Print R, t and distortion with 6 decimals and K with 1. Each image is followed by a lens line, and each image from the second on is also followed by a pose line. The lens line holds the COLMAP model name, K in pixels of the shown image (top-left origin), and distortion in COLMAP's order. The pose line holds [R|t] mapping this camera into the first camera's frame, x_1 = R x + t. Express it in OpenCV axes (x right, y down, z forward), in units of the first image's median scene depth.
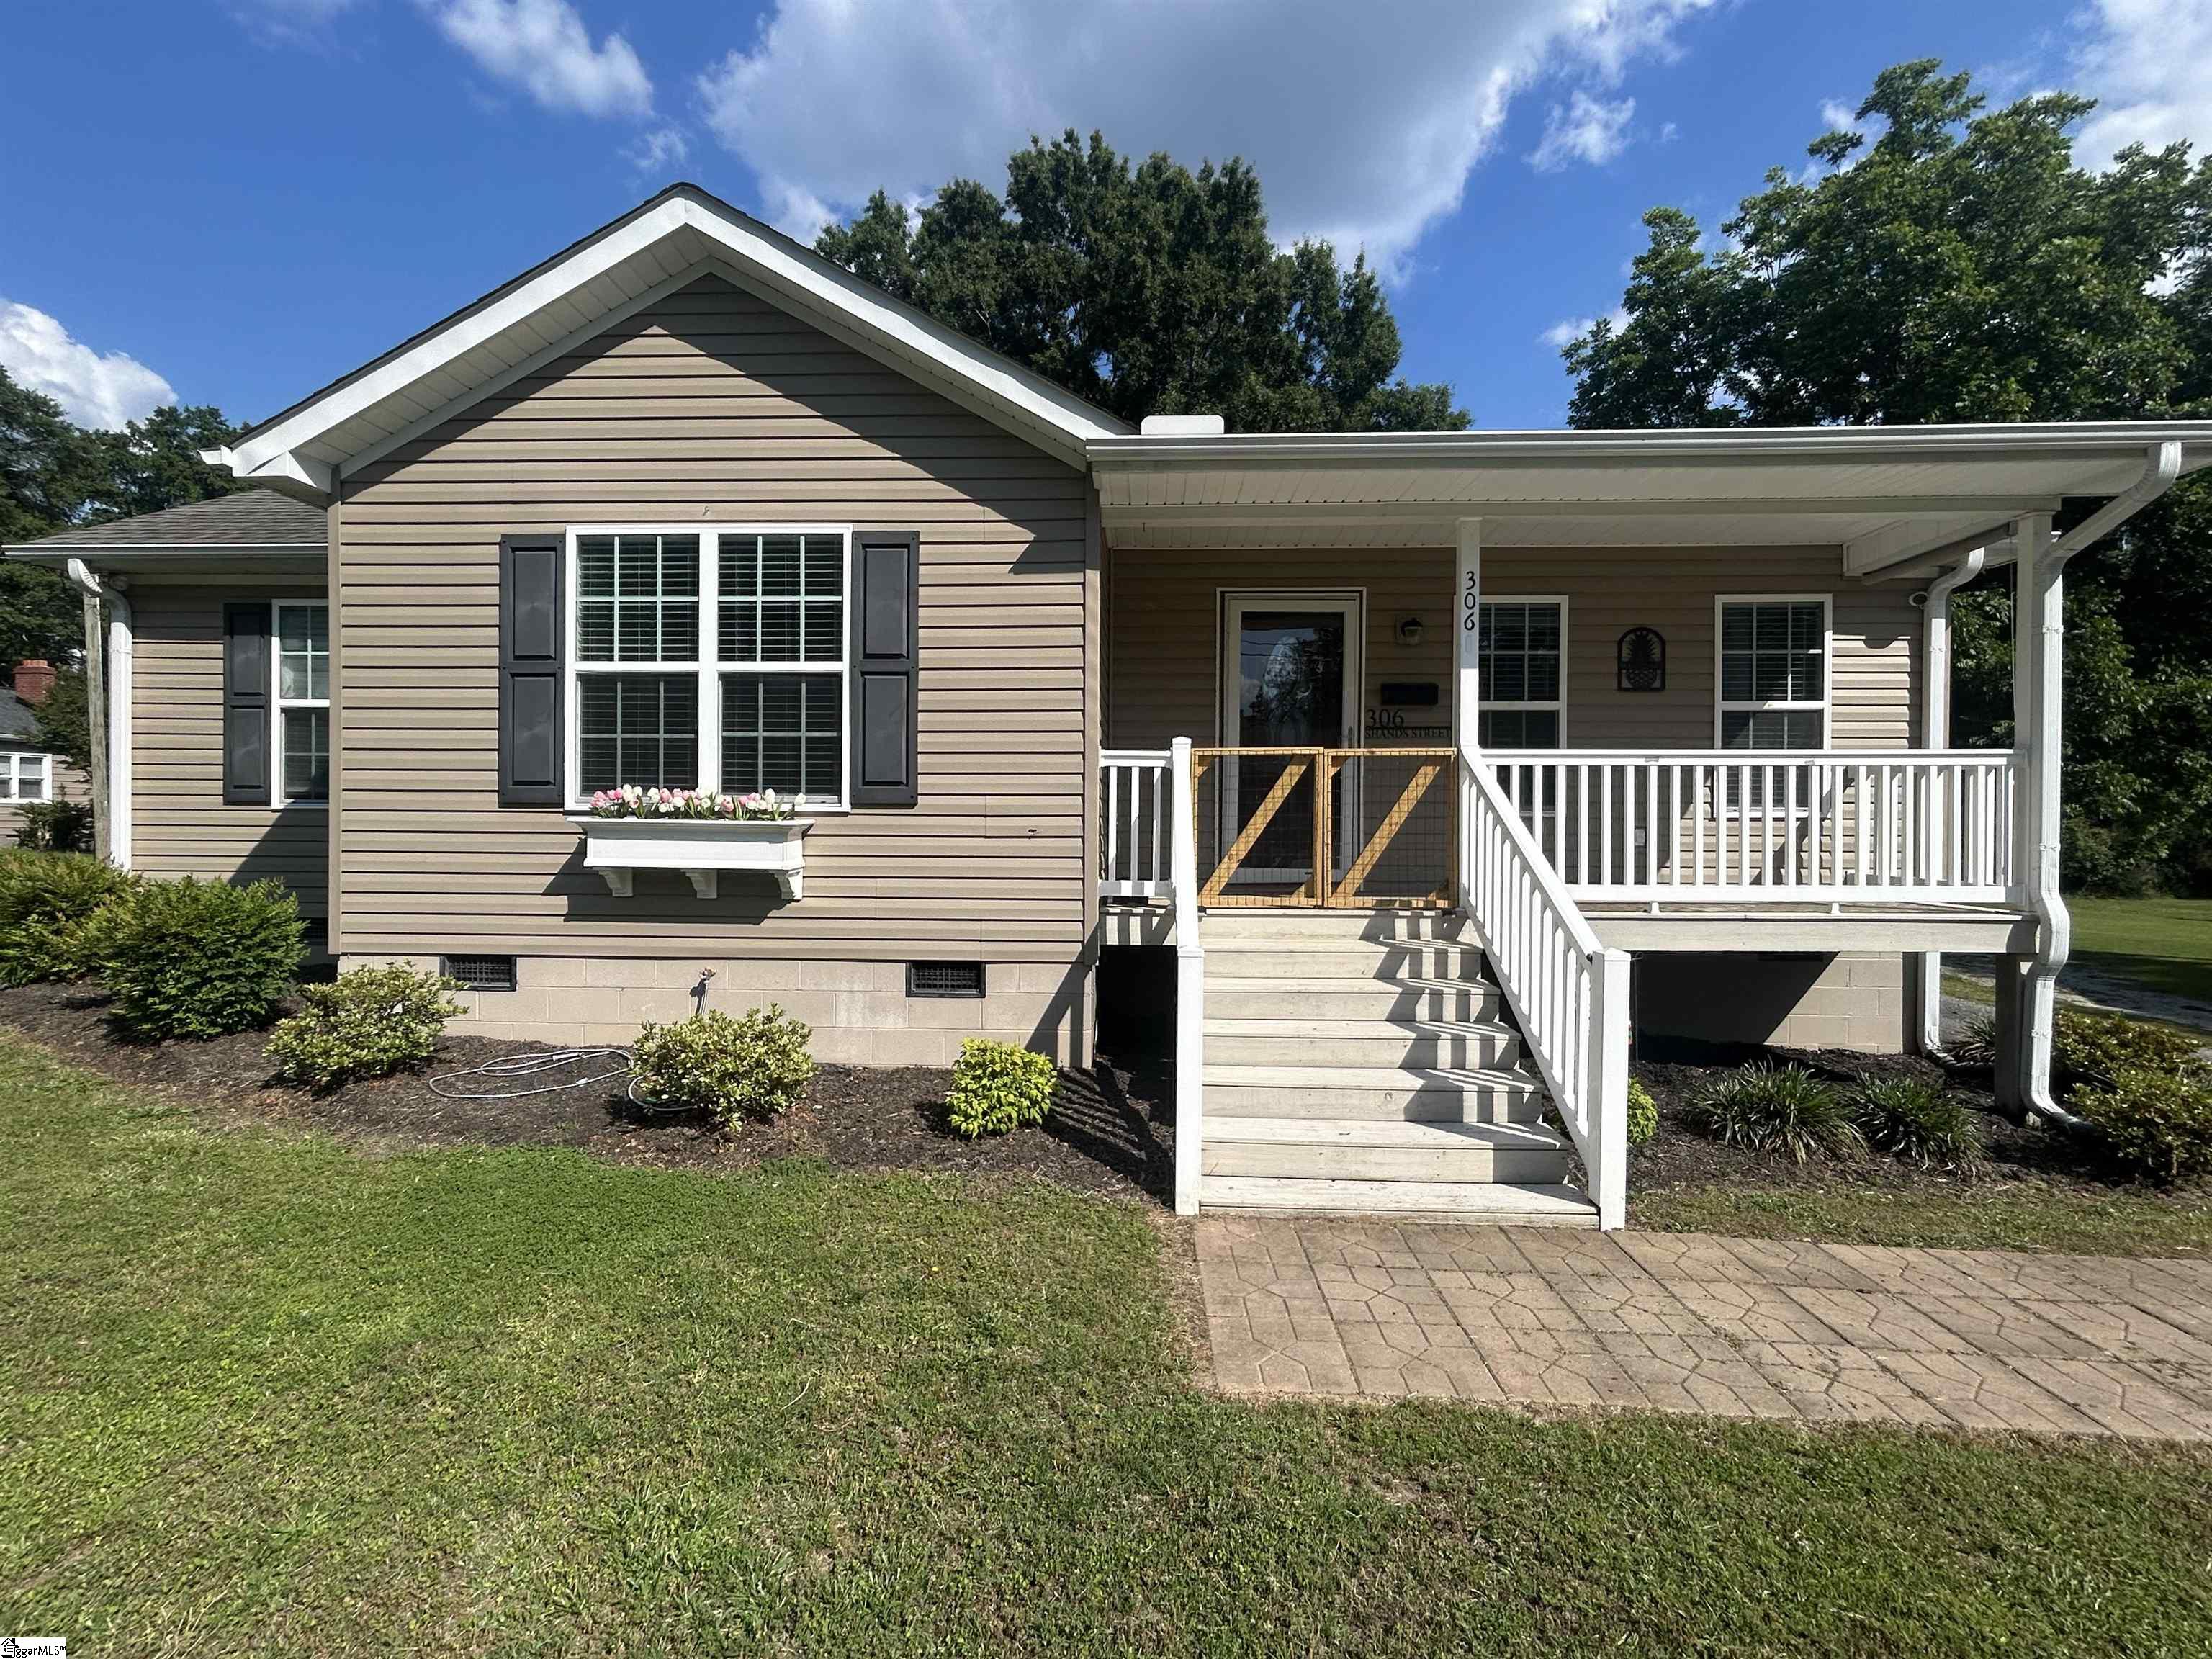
lens RADIAL K [[975.4, 0, 1110.1], [0, 975.4, 817.9], [0, 0, 1]] dist [-0.008563, 0.009642]
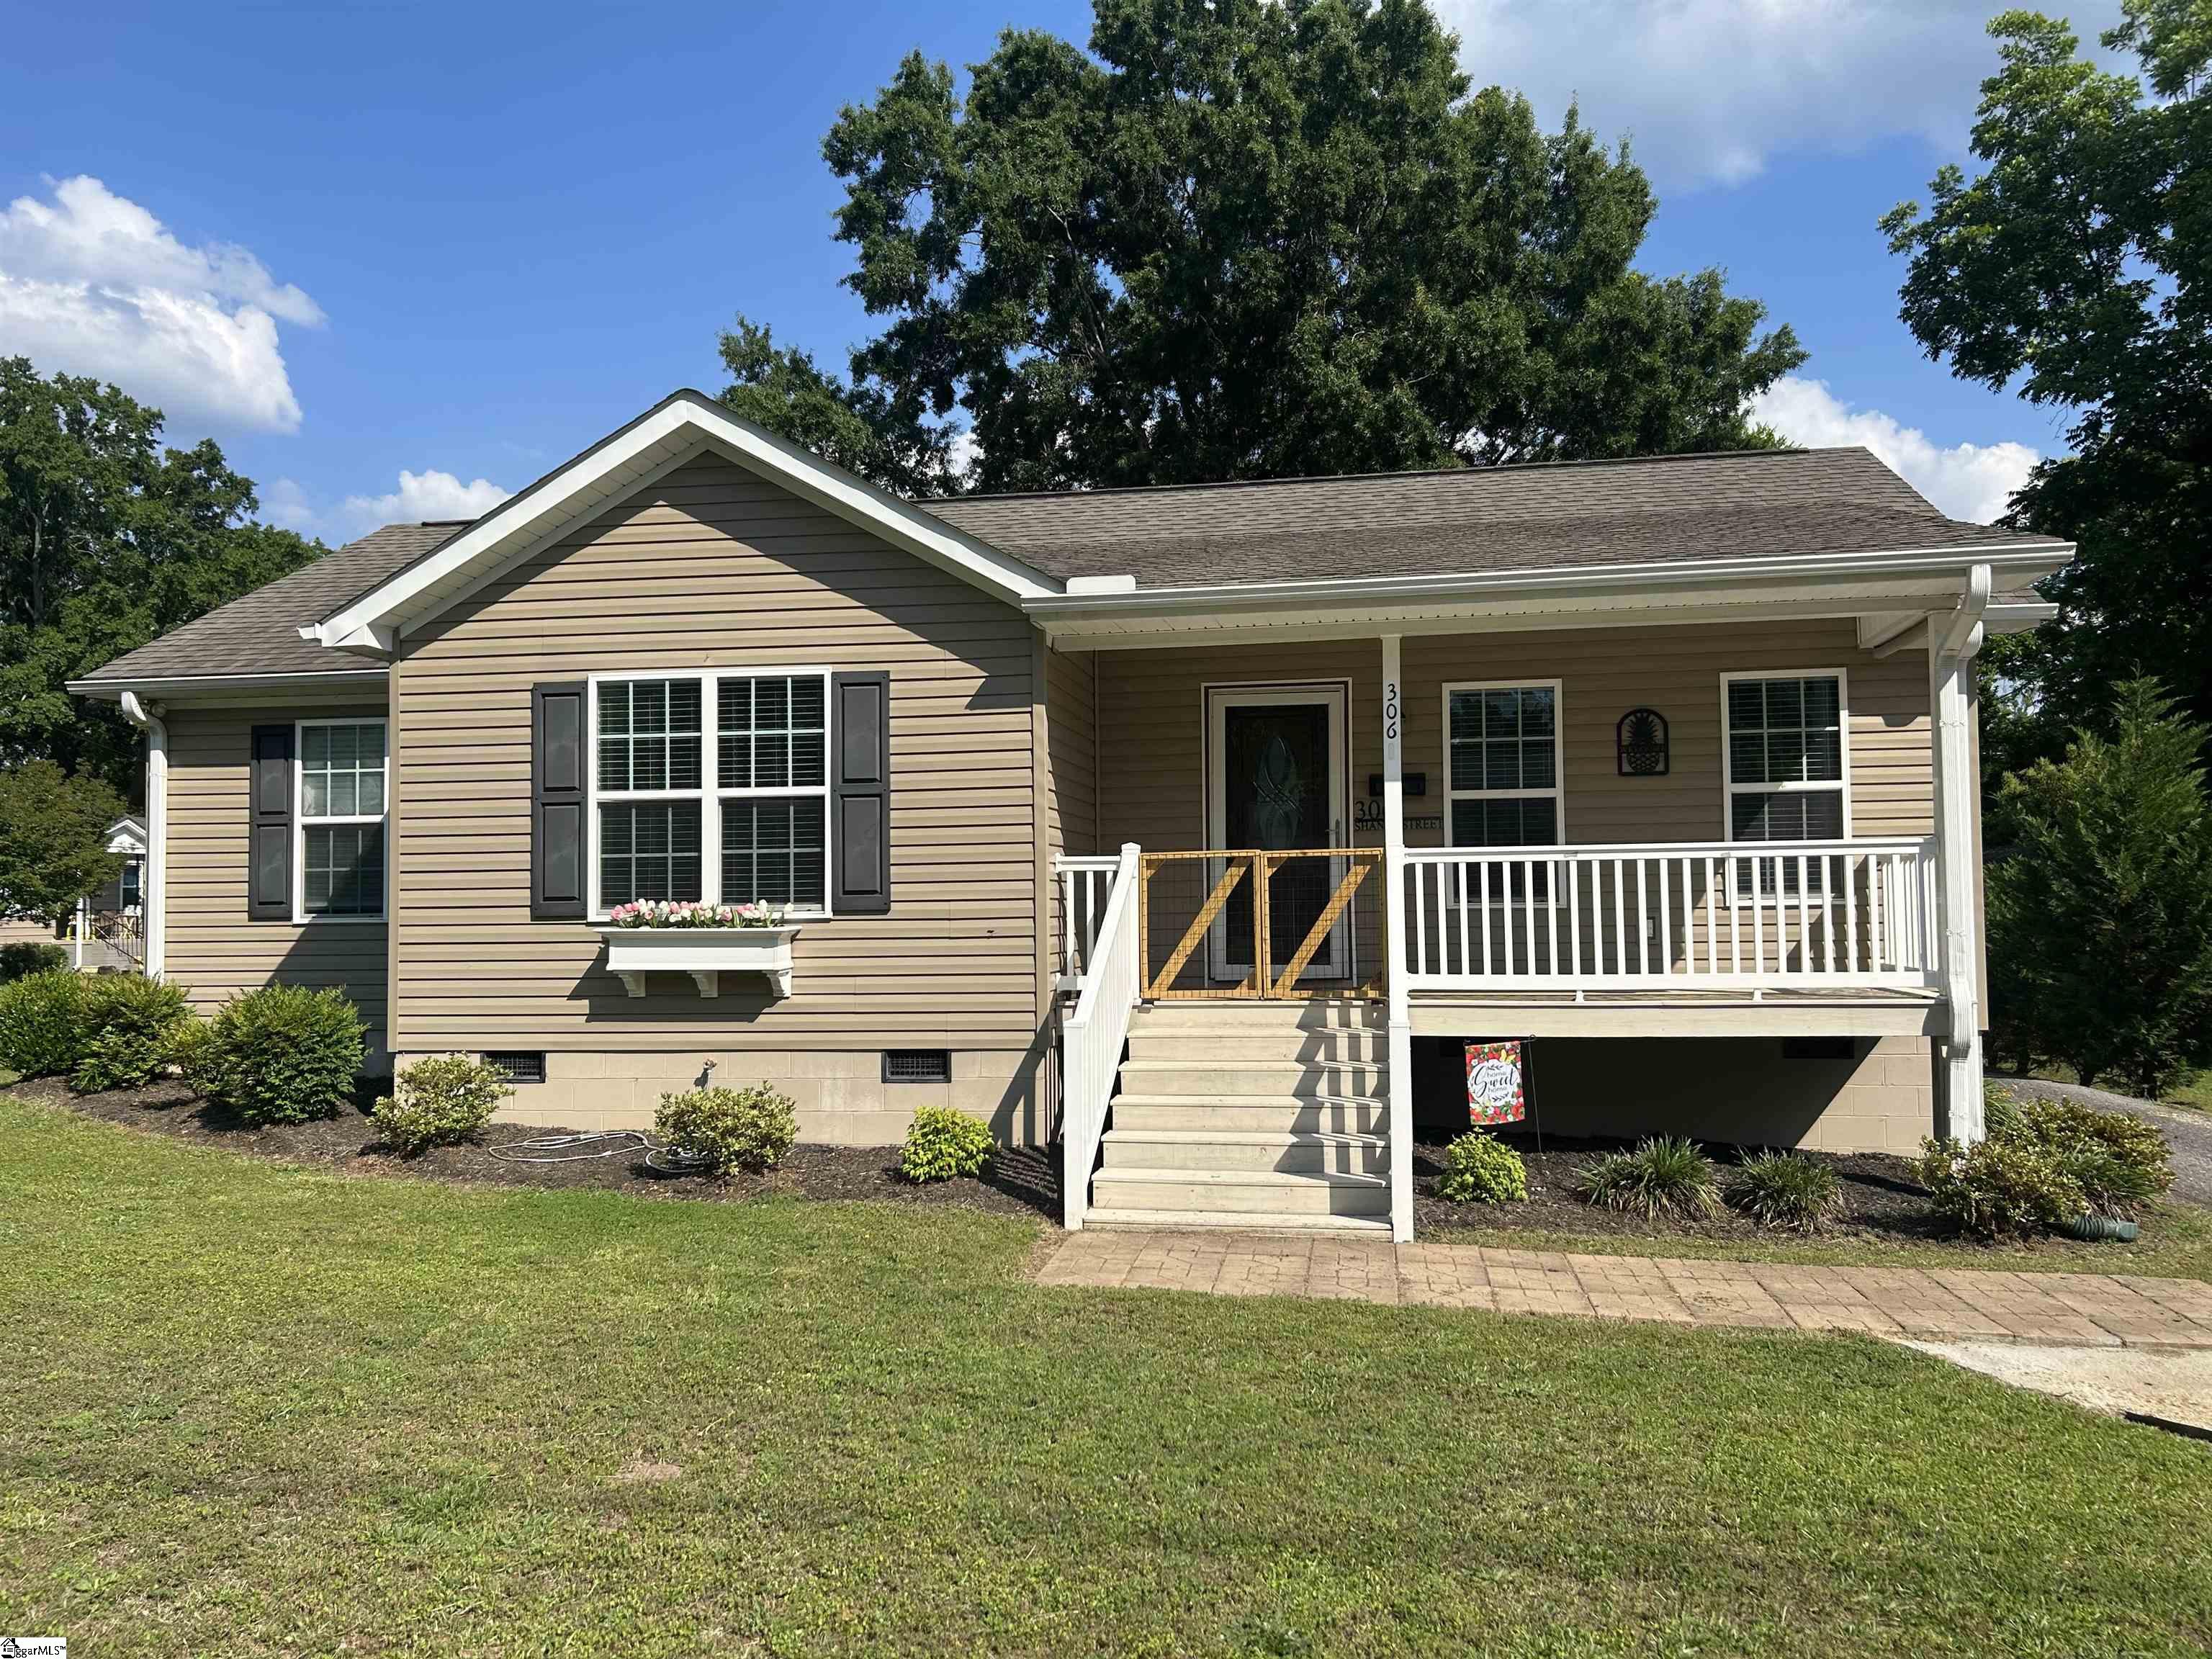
lens RADIAL K [[1653.0, 0, 1161.9], [0, 1653.0, 818.9], [0, 0, 1]] dist [0.075710, -0.088956]
pose [[0.993331, -0.024766, -0.112609, 0.329456], [0.018892, 0.998419, -0.052935, -0.012442], [0.113742, 0.050454, 0.992228, -0.862396]]
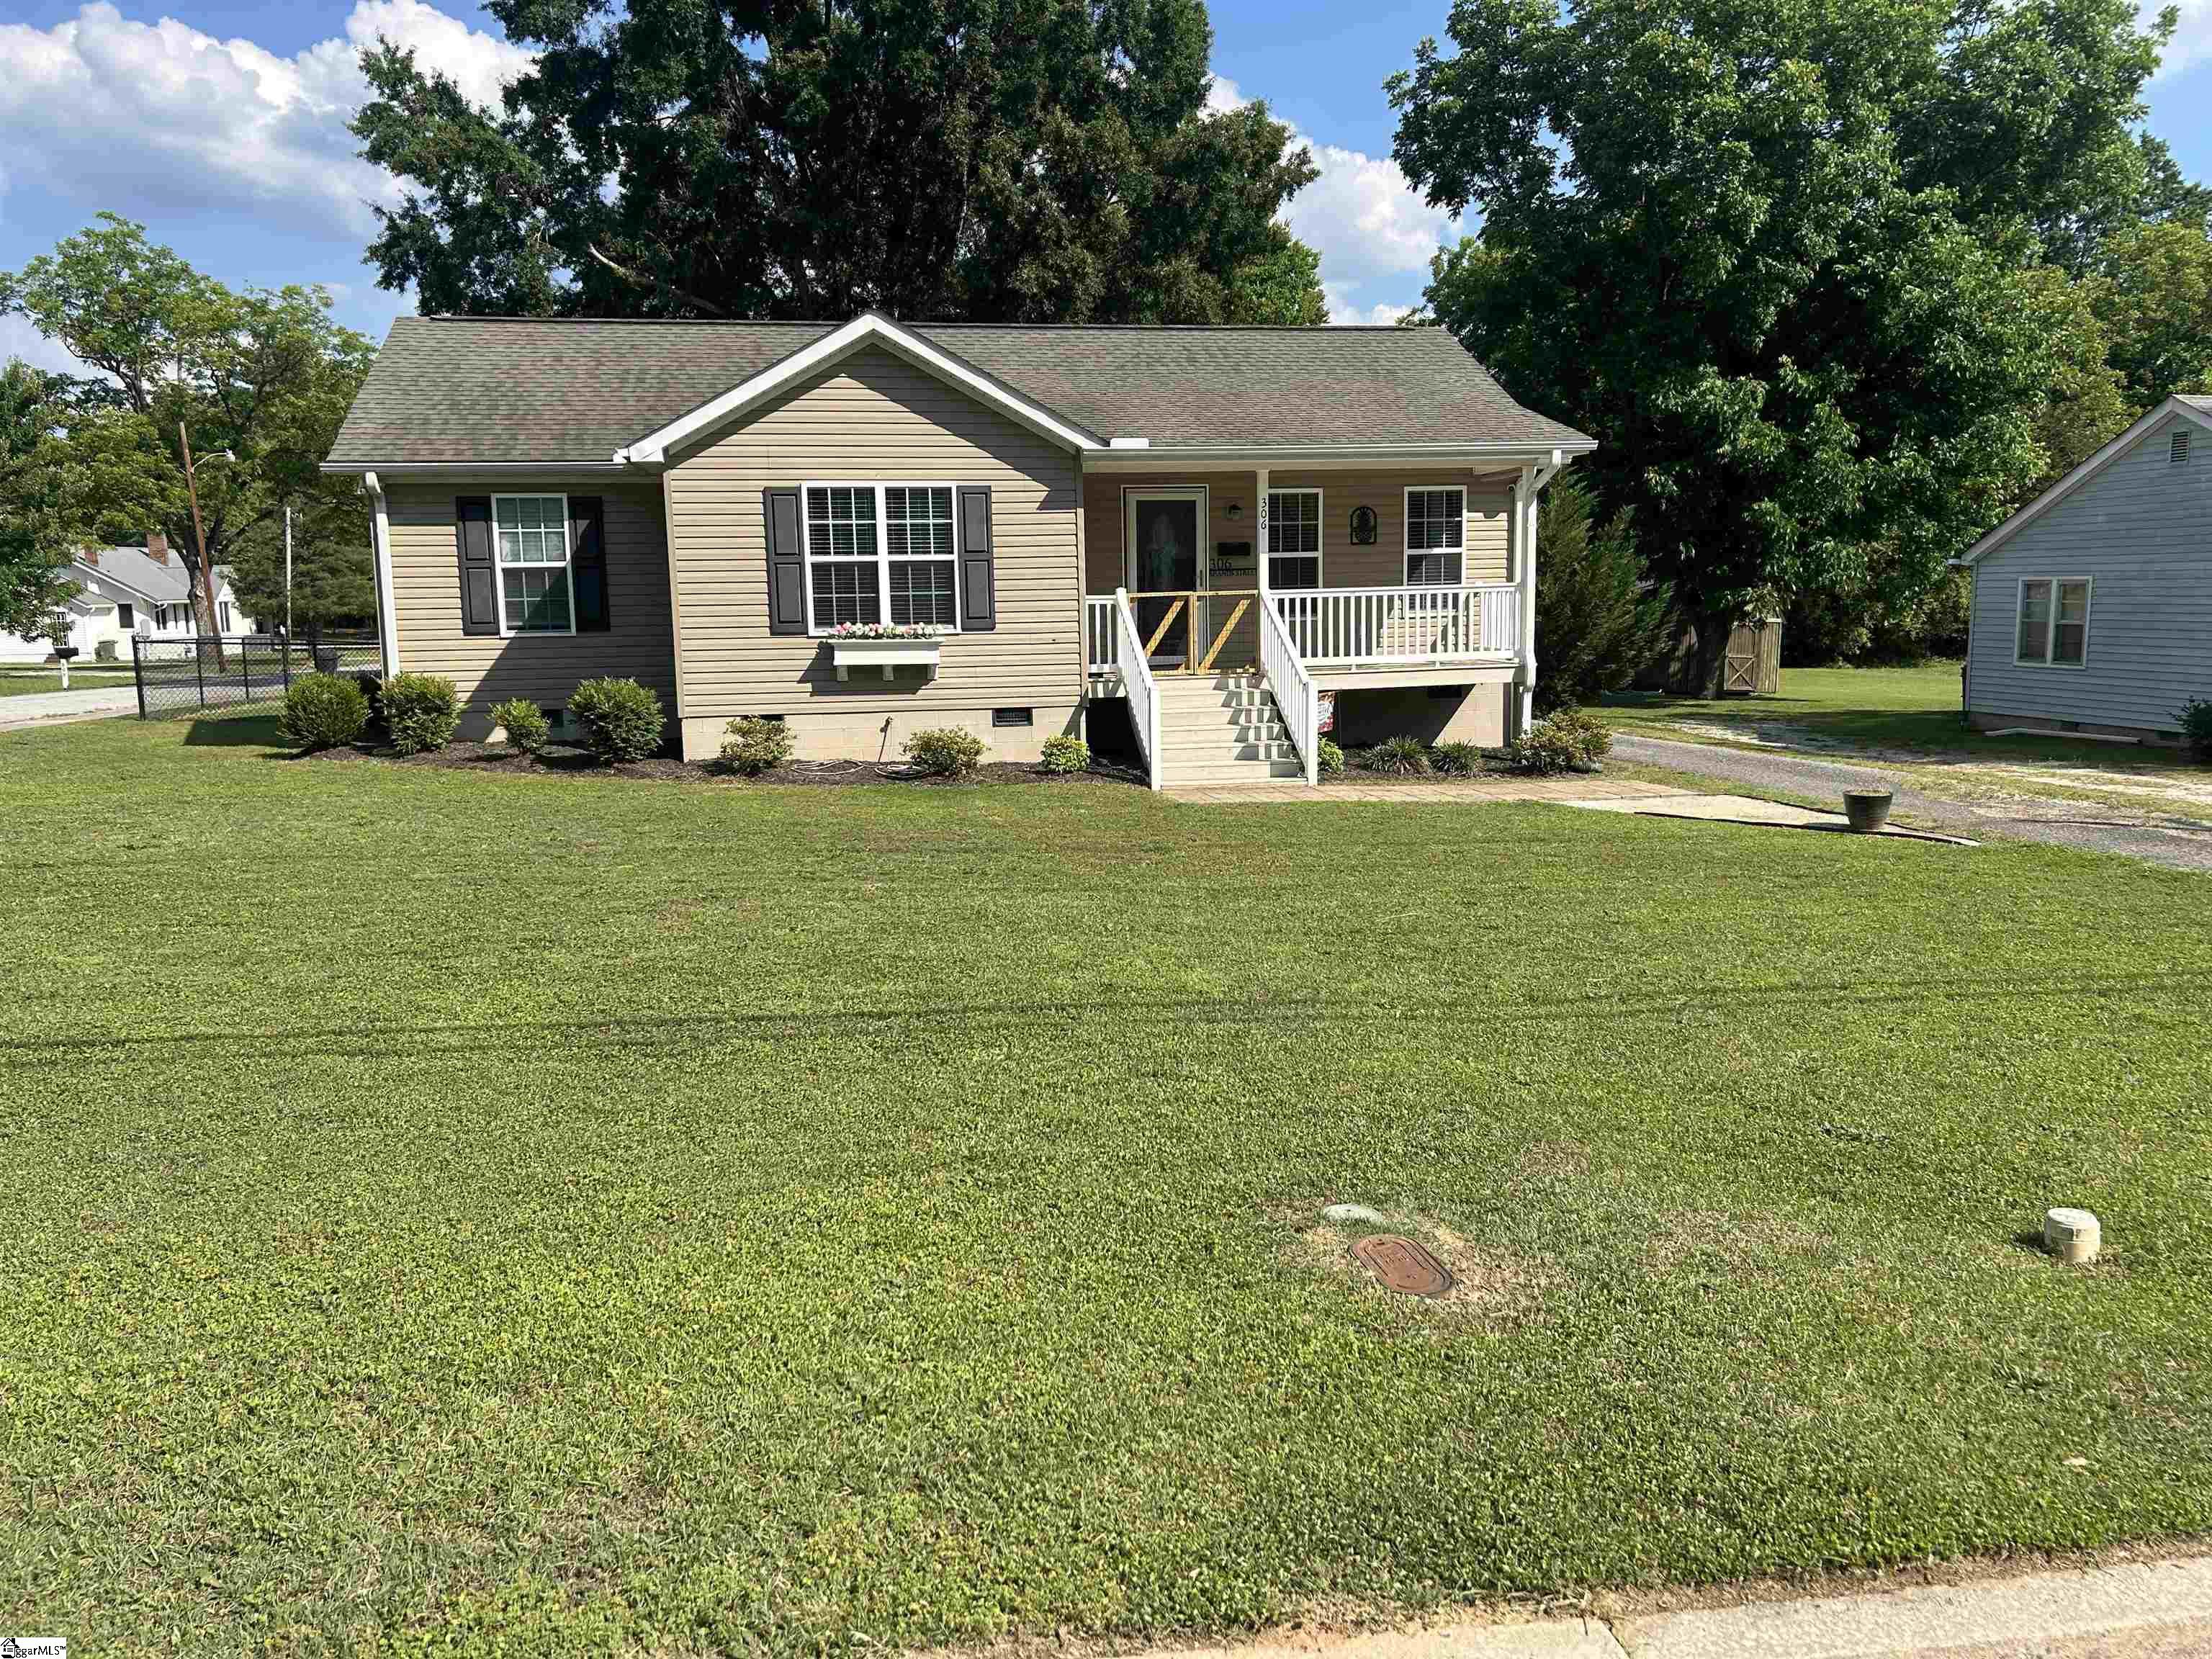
lens RADIAL K [[1707.4, 0, 1119.3], [0, 1707.4, 816.3], [0, 0, 1]] dist [0.079793, -0.074550]
pose [[0.971722, -0.055707, 0.229465, -0.754579], [0.024102, 0.990097, 0.138298, -0.107114], [-0.234897, -0.128856, 0.963442, -2.383149]]
